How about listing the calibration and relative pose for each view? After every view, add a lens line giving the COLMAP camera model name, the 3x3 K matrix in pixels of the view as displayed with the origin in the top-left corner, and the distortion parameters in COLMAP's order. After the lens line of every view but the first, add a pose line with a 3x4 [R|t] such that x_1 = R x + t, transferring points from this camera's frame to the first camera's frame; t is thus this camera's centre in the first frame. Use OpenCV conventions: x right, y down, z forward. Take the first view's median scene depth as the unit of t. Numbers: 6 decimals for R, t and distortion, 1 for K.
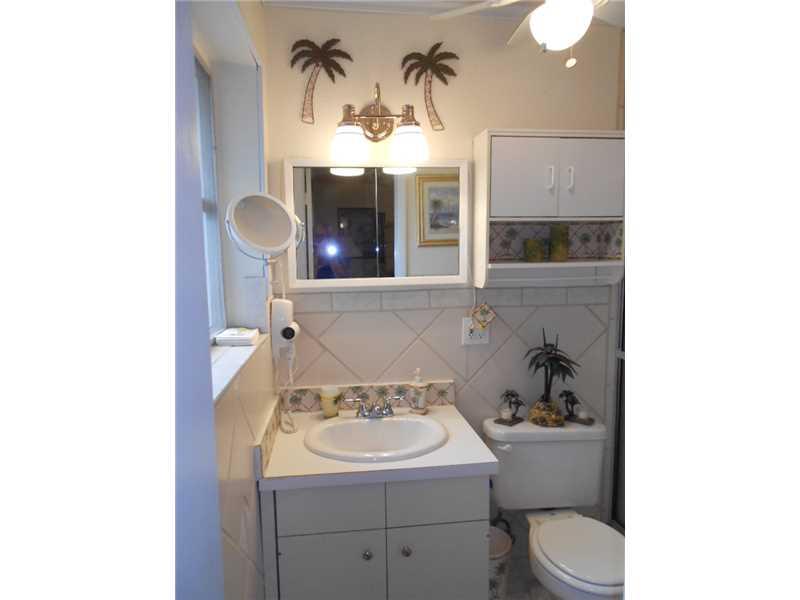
lens RADIAL K [[620.5, 0, 403.0], [0, 620.5, 312.0], [0, 0, 1]] dist [0.002052, 0.000196]
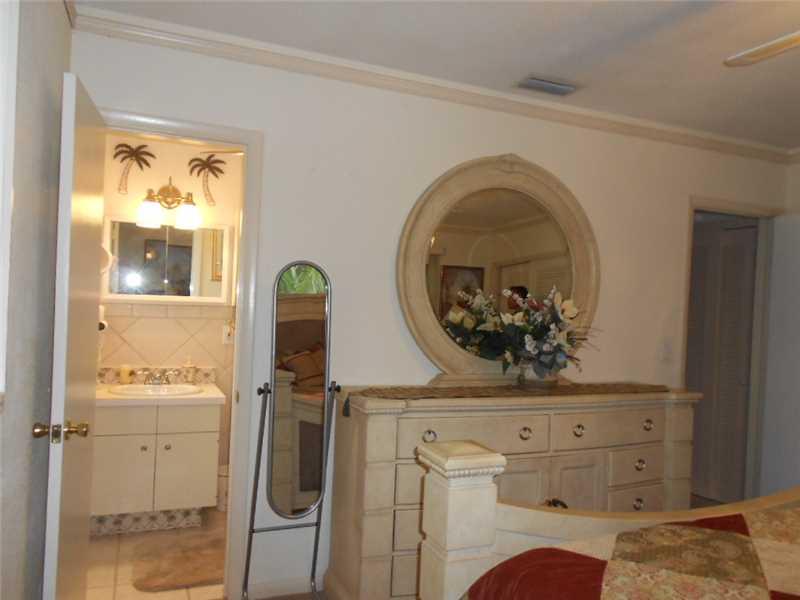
lens RADIAL K [[682.2, 0, 400.0], [0, 682.2, 300.0], [0, 0, 1]] dist [0.048679, 0.002185]
pose [[0.966283, 0.052114, 0.252153, 0.095413], [-0.029451, 0.995246, -0.092834, 0.097791], [-0.255792, 0.082277, 0.963224, -0.807871]]
